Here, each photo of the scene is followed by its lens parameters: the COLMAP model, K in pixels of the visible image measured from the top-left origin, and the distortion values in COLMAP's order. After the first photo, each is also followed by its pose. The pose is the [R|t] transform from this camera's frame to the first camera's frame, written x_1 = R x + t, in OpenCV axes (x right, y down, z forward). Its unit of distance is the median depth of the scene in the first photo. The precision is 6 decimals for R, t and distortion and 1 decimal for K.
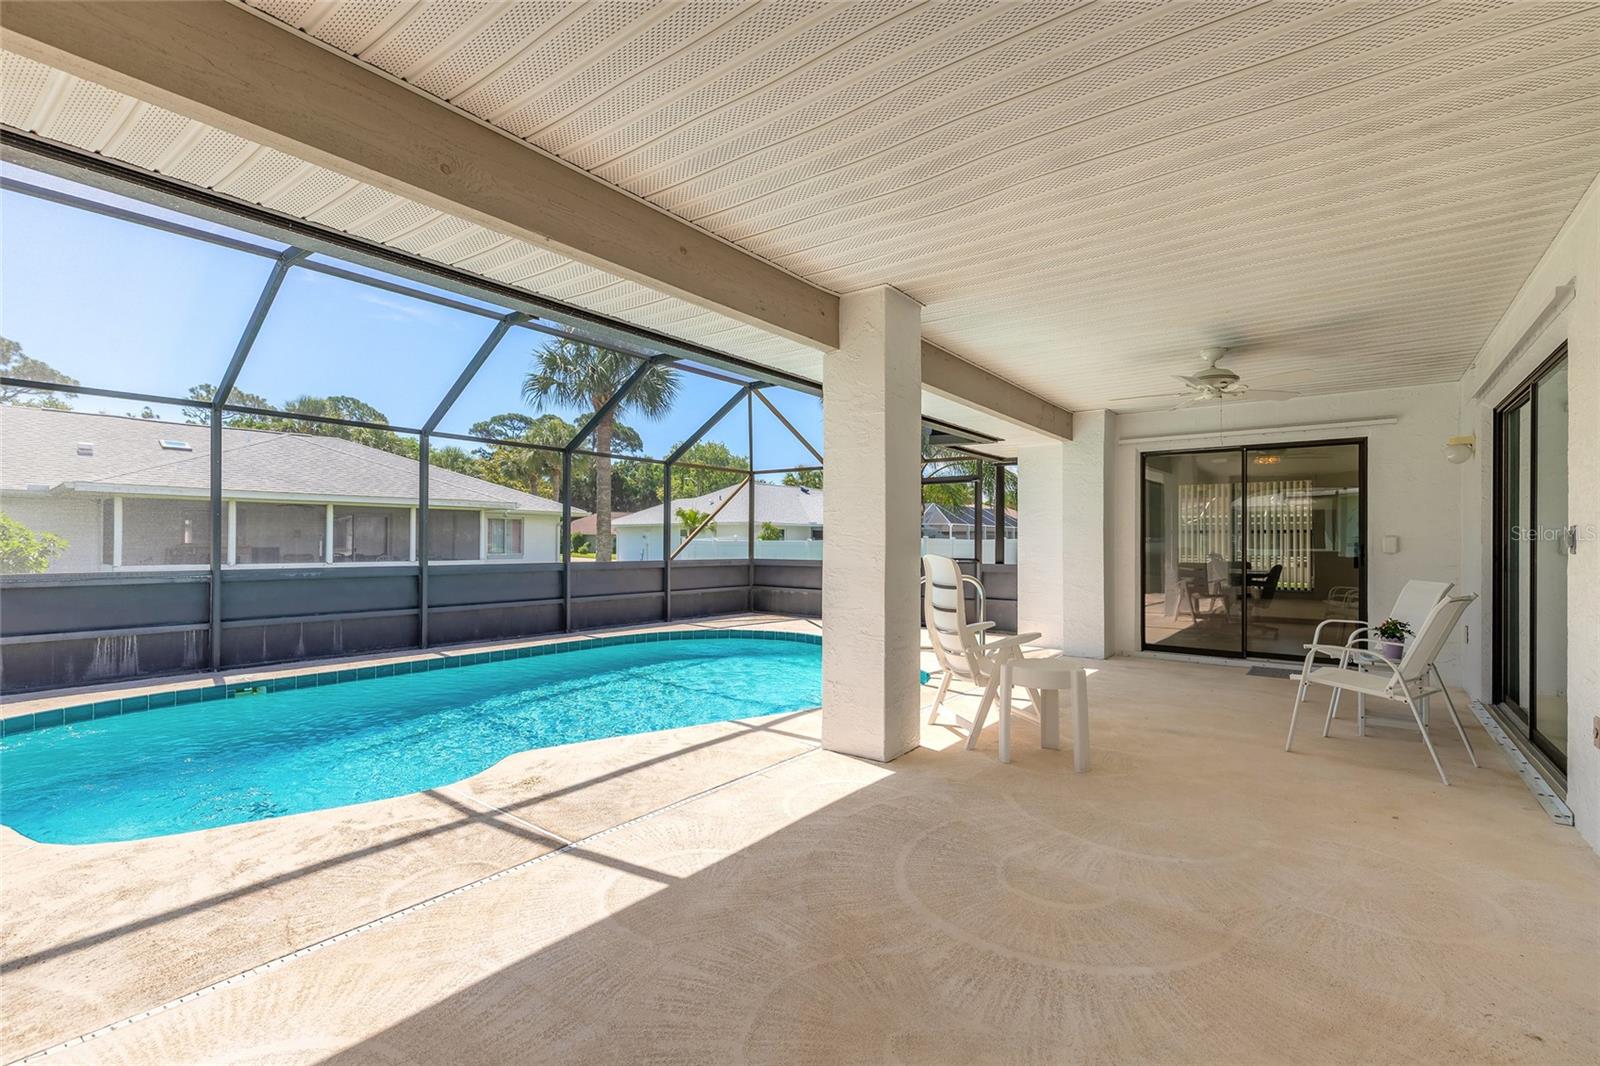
lens RADIAL K [[719.1, 0, 794.4], [0, 719.1, 538.6], [0, 0, 1]] dist [0.002826, 0.000251]
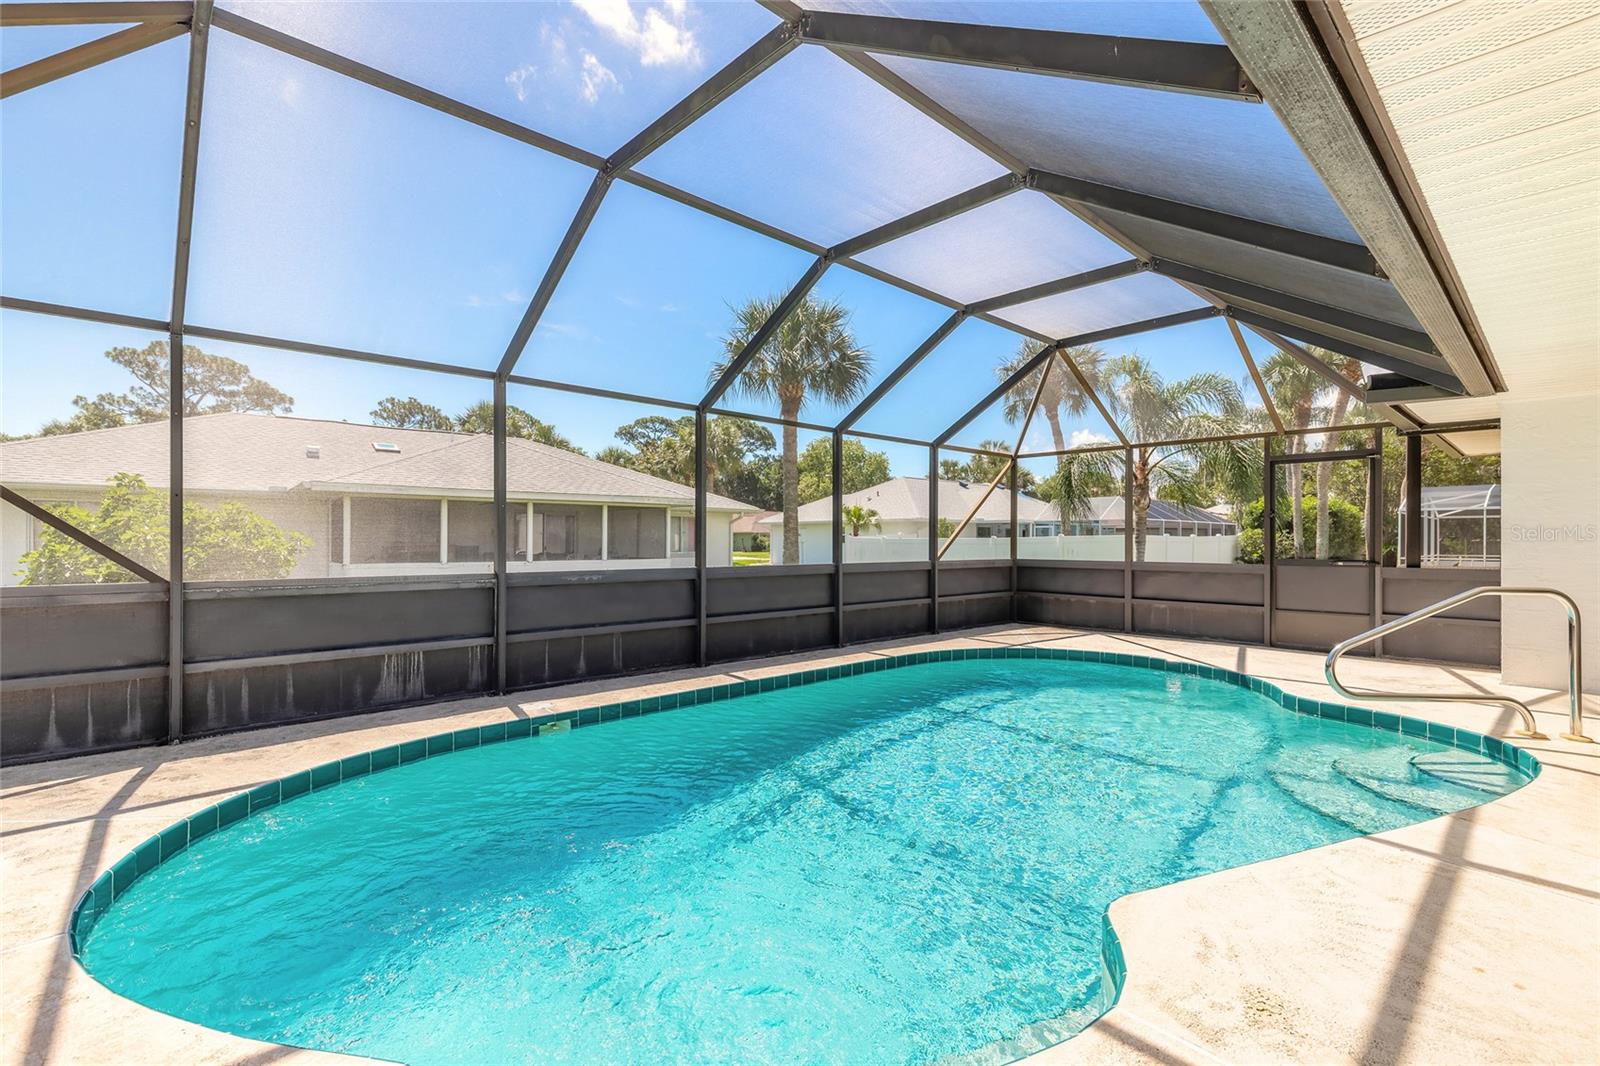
lens RADIAL K [[722.3, 0, 797.0], [0, 722.3, 541.8], [0, 0, 1]] dist [0.005980, 0.000182]
pose [[0.985439, -0.001453, -0.170022, -0.220637], [0.002657, 0.999973, 0.006857, 0.001693], [0.170007, -0.007209, 0.985416, 0.160299]]
